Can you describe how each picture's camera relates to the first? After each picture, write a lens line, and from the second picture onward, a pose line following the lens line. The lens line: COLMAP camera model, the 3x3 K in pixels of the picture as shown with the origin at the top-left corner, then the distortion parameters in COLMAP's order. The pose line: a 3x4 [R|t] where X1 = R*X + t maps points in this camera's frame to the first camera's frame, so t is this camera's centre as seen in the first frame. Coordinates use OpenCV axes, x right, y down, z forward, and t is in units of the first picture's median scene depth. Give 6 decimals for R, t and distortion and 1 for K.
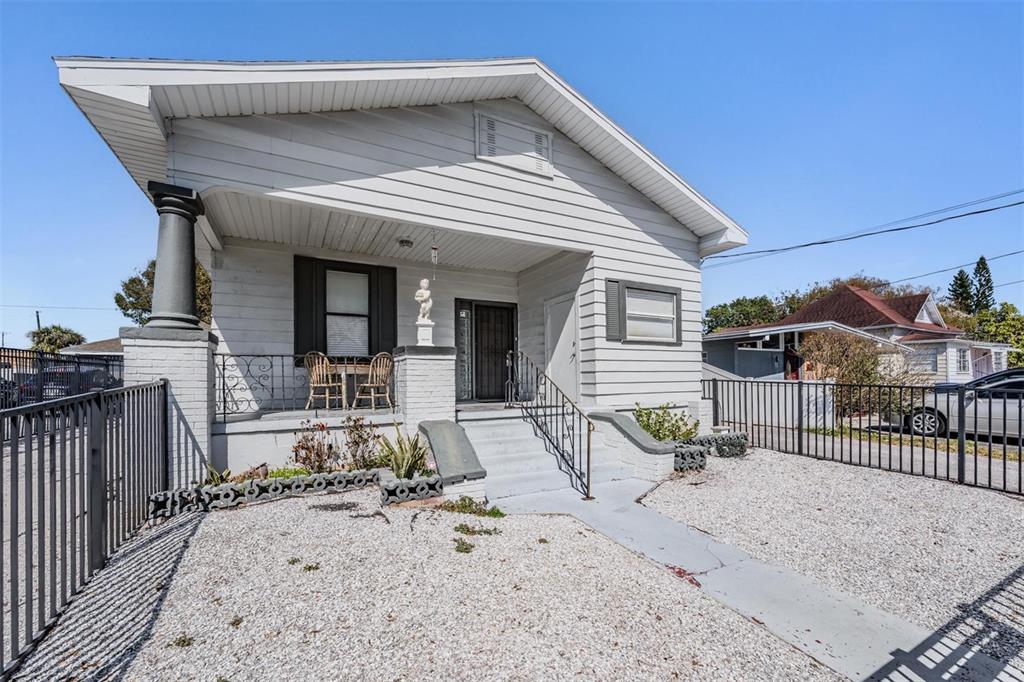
lens RADIAL K [[405.2, 0, 507.6], [0, 405.2, 360.6], [0, 0, 1]] dist [-0.000370, -0.000108]
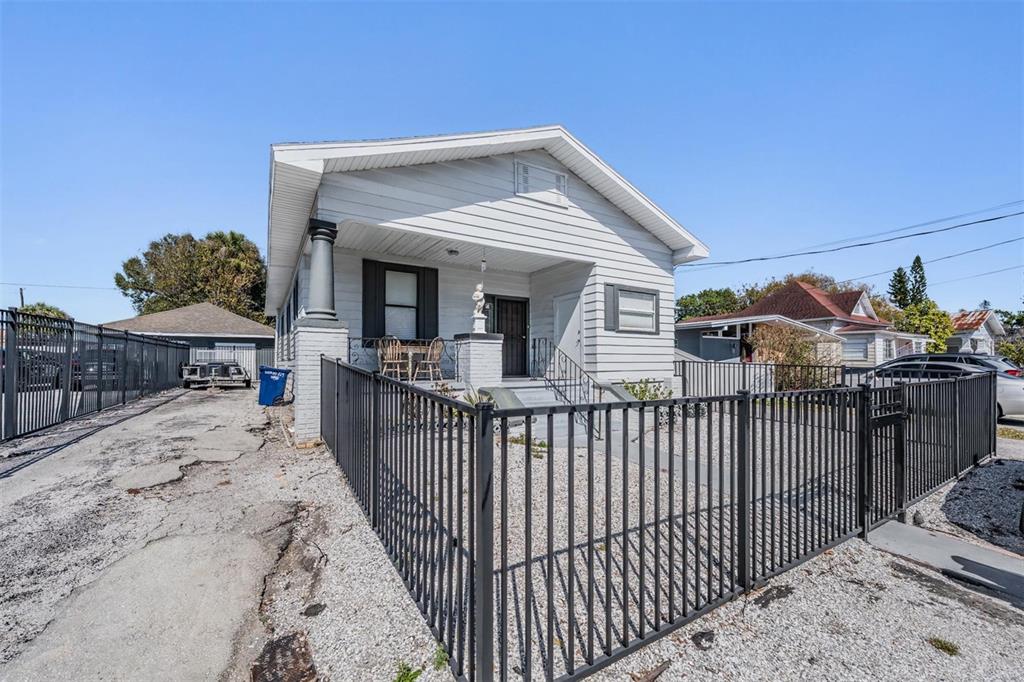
lens RADIAL K [[408.3, 0, 512.0], [0, 408.3, 341.0], [0, 0, 1]] dist [0.000103, 0.000022]
pose [[0.997141, 0.013040, 0.074433, -0.135166], [-0.012454, 0.999888, -0.008334, 0.000552], [-0.074533, 0.007384, 0.997191, -0.263280]]
